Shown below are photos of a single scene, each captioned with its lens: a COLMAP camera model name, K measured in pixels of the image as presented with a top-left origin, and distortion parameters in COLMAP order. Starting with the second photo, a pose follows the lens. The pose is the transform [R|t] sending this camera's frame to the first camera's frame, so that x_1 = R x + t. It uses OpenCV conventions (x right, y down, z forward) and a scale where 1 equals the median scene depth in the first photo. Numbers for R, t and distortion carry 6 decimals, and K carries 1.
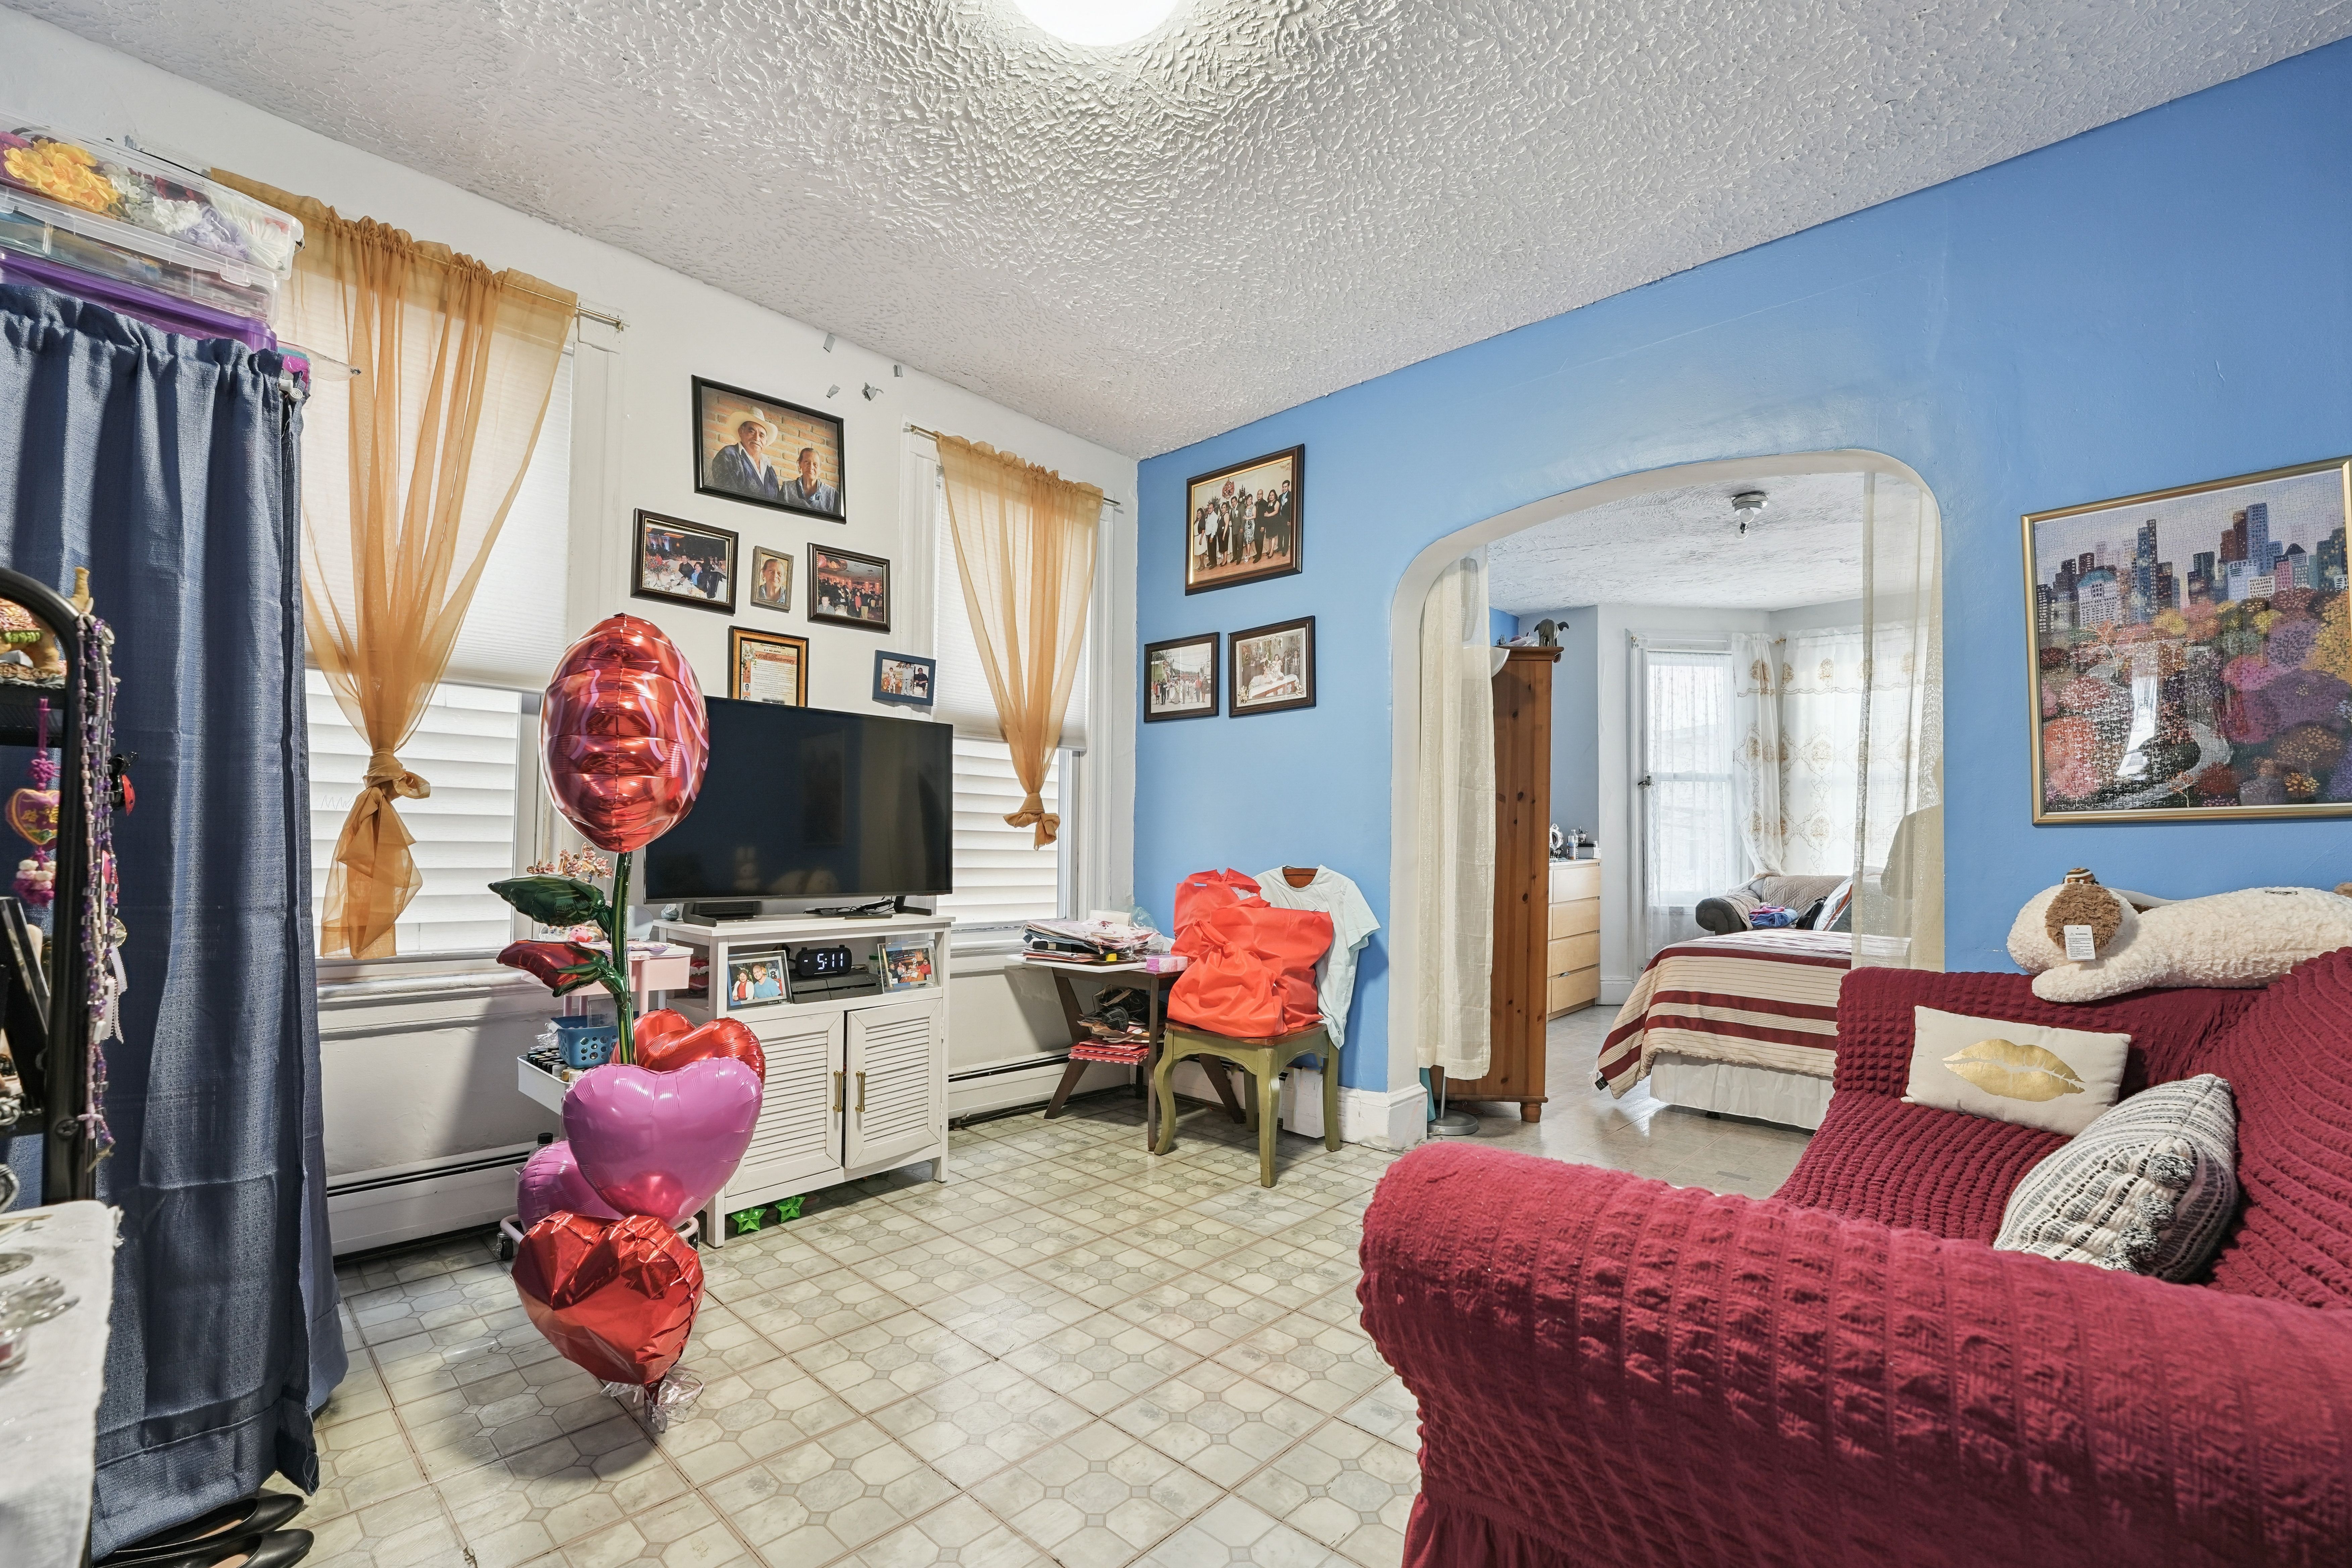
lens RADIAL K [[990.3, 0, 1161.7], [0, 990.3, 805.8], [0, 0, 1]] dist [-0.023658, 0.005541]
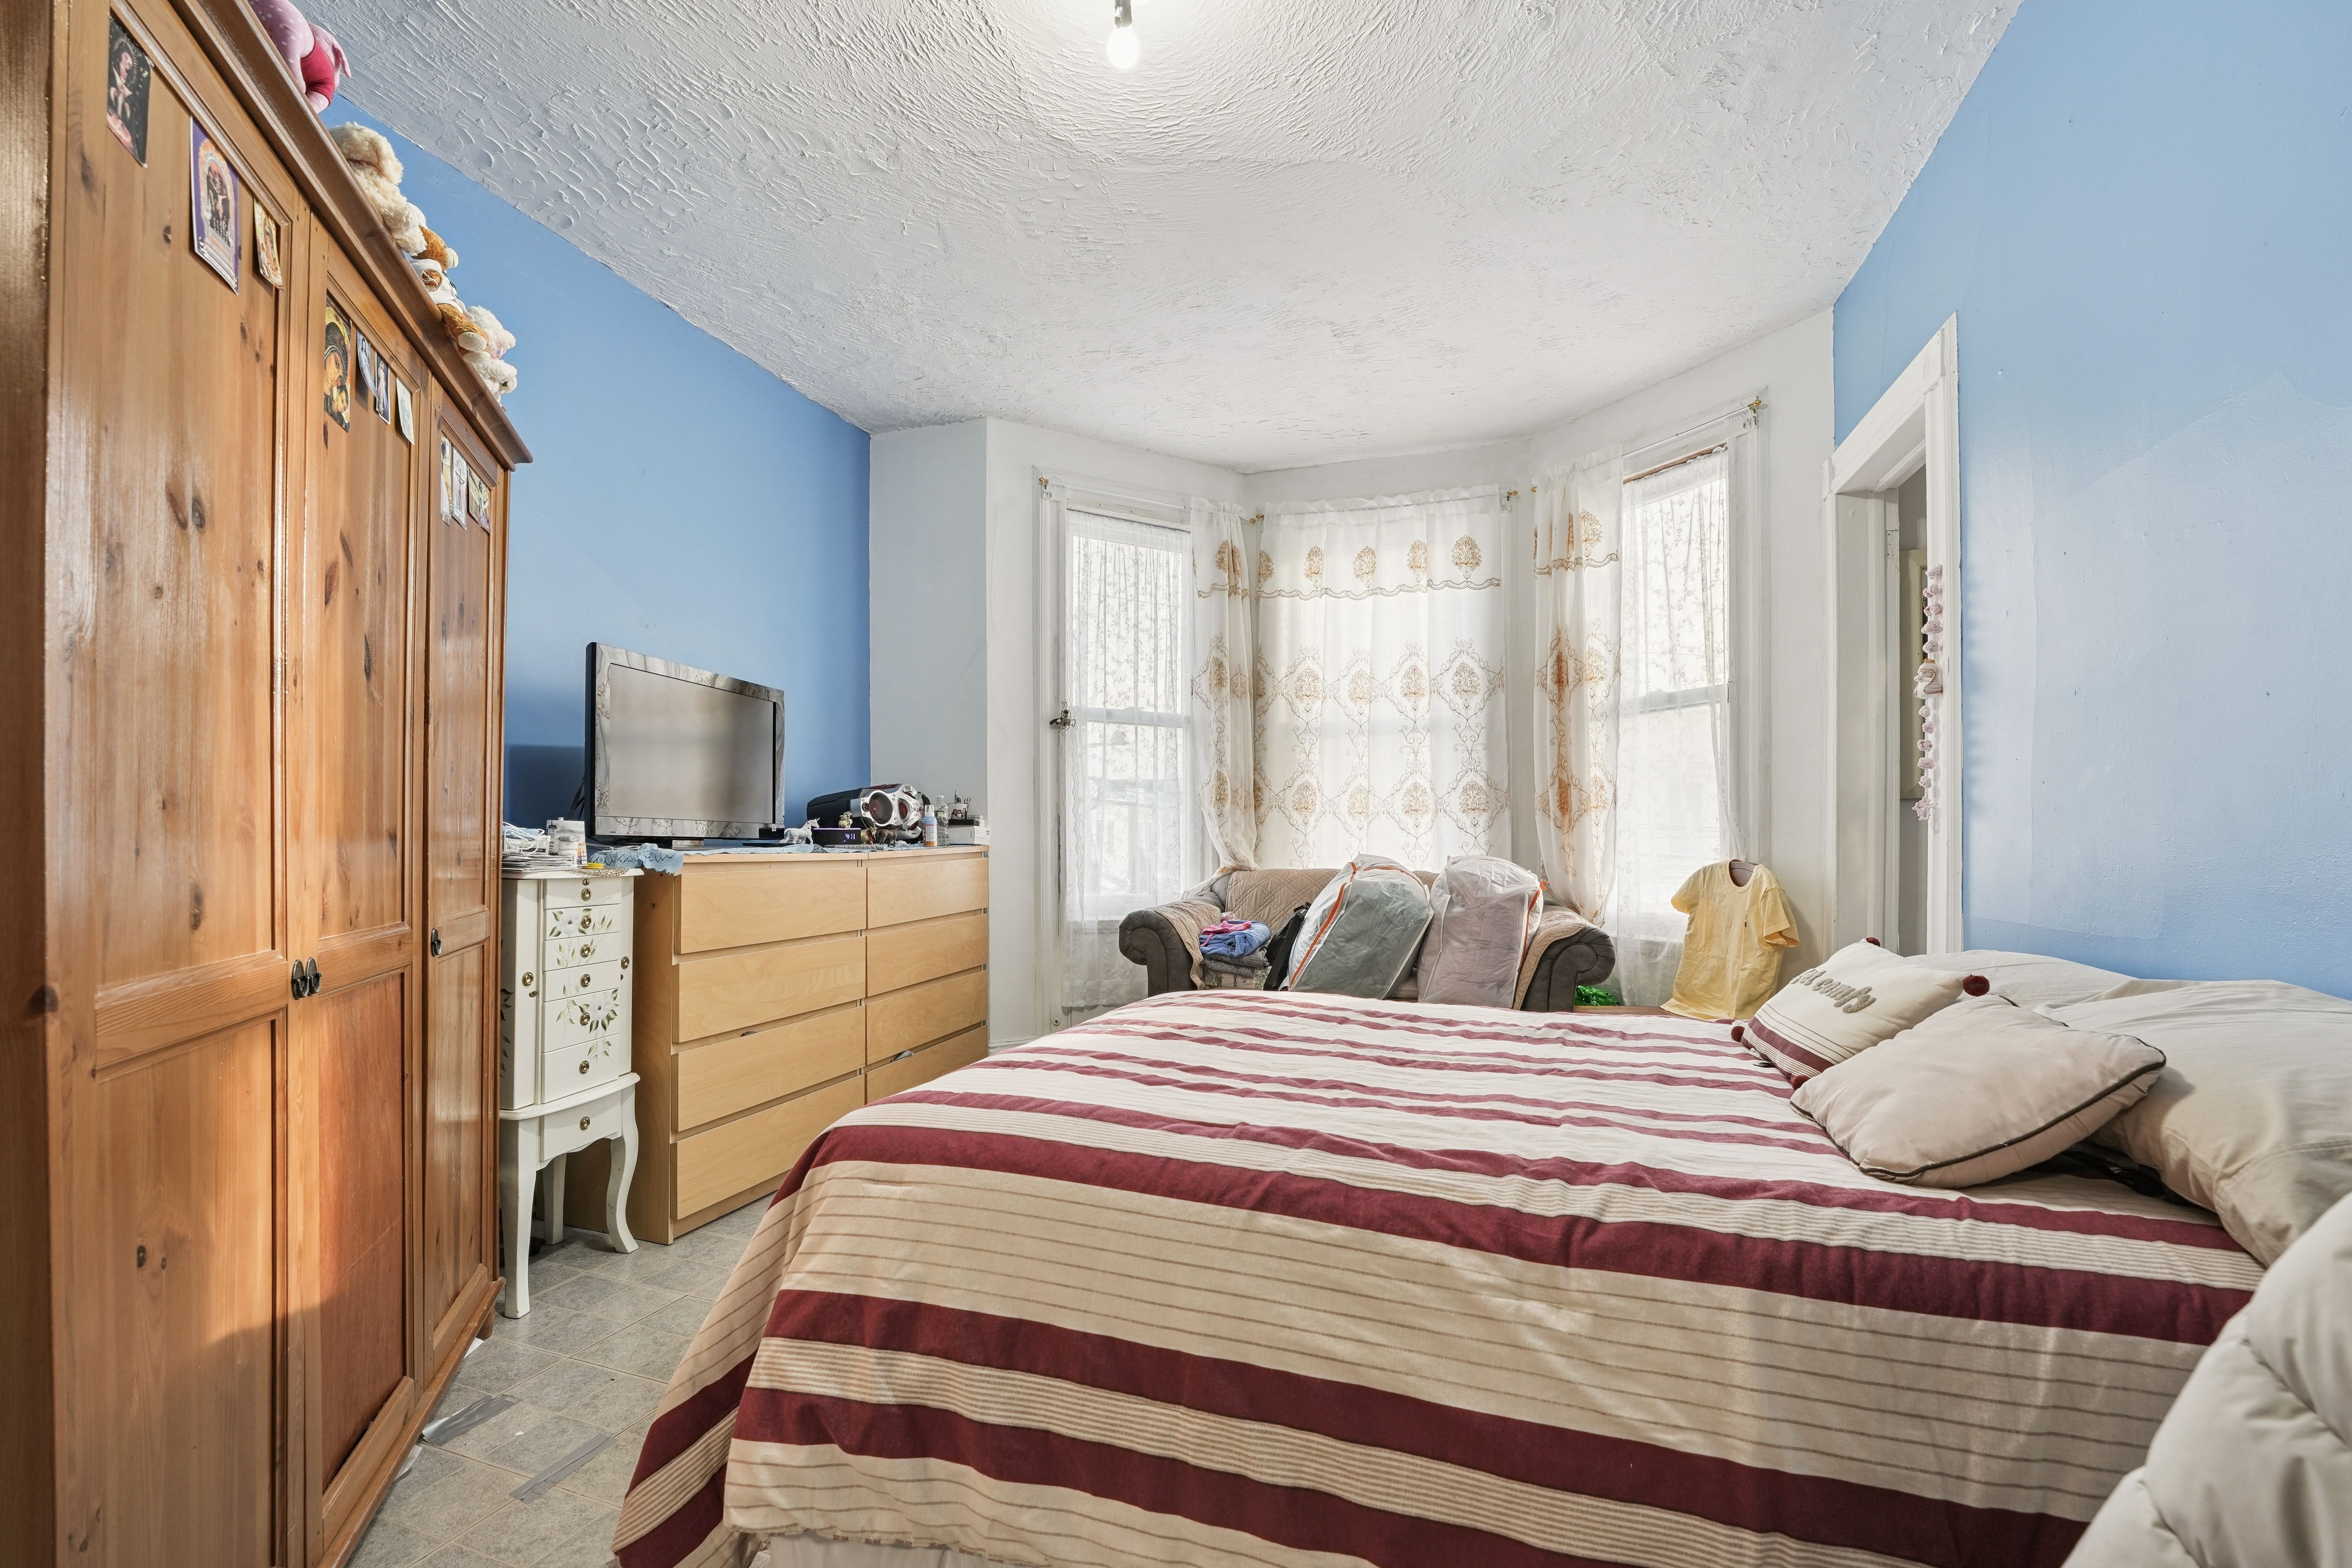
lens RADIAL K [[990.3, 0, 1161.7], [0, 990.3, 805.8], [0, 0, 1]] dist [-0.023658, 0.005541]
pose [[0.906878, 0.009860, 0.421278, 0.291187], [-0.011290, 0.999936, 0.000901, 0.028012], [-0.421242, -0.005573, 0.906931, 0.417447]]
